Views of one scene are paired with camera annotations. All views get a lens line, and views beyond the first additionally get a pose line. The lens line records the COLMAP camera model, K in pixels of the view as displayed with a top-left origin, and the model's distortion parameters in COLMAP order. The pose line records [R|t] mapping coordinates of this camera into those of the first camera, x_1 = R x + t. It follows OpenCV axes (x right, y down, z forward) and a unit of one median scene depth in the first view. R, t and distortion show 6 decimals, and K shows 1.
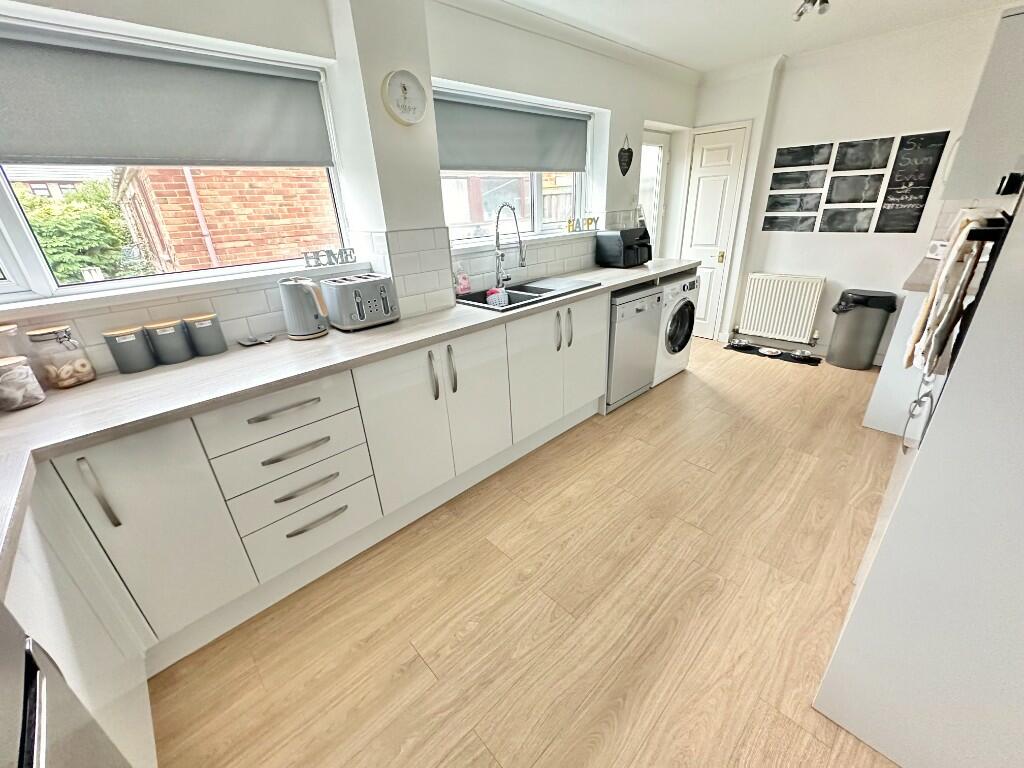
lens RADIAL K [[406.1, 0, 512.0], [0, 406.1, 384.0], [0, 0, 1]] dist [-0.009006, -0.000095]
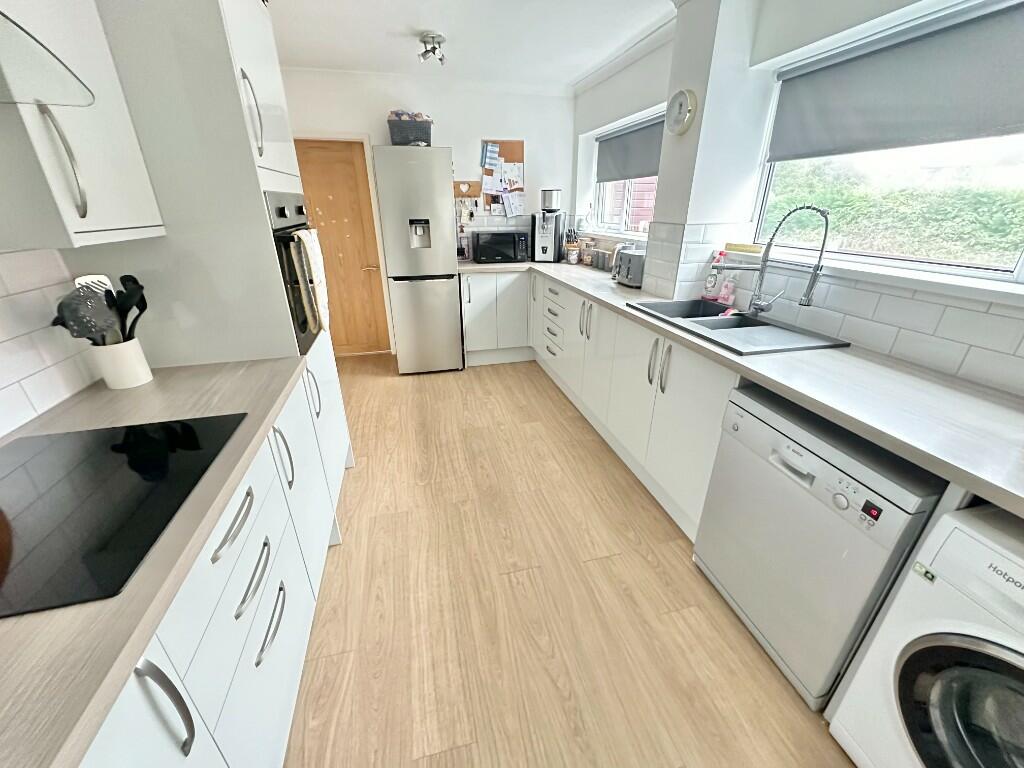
lens RADIAL K [[406.1, 0, 512.0], [0, 406.1, 384.0], [0, 0, 1]] dist [-0.009006, -0.000095]
pose [[-0.492818, 0.397833, -0.773860, 0.641500], [-0.322384, 0.742584, 0.587059, -0.342104], [0.808207, 0.538793, -0.237704, 0.689242]]
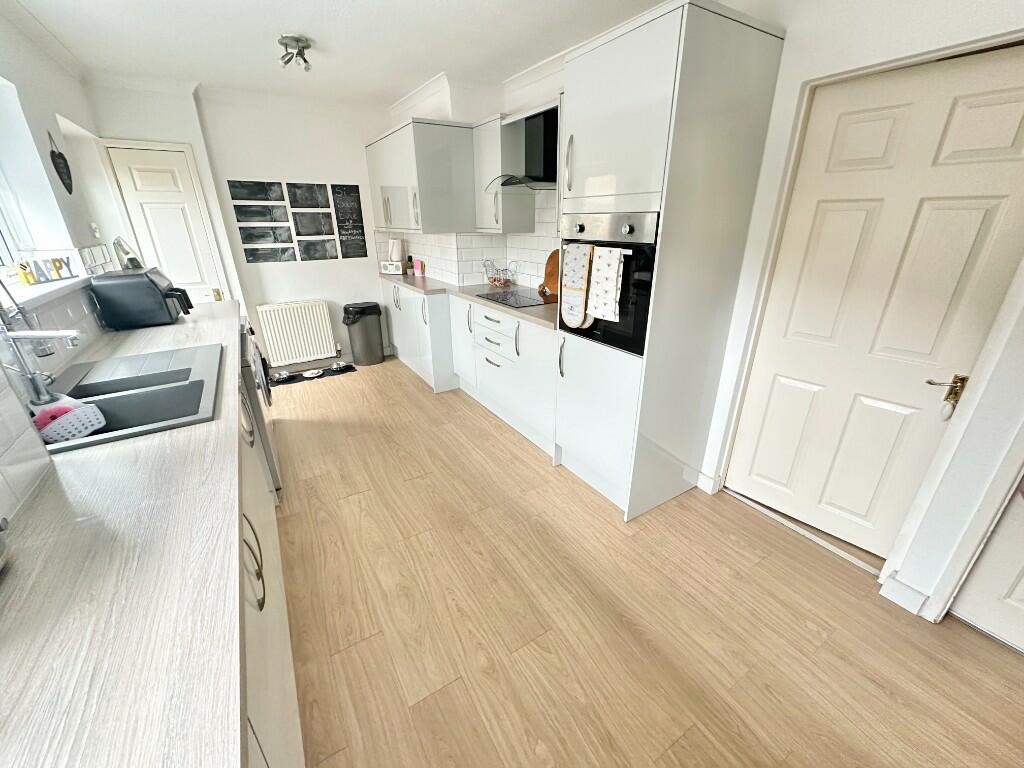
lens RADIAL K [[406.1, 0, 512.0], [0, 406.1, 384.0], [0, 0, 1]] dist [-0.009006, -0.000095]
pose [[0.203913, -0.329570, 0.921848, -0.275968], [0.389845, 0.891089, 0.232340, -0.116694], [-0.898020, 0.312001, 0.310185, 0.260541]]
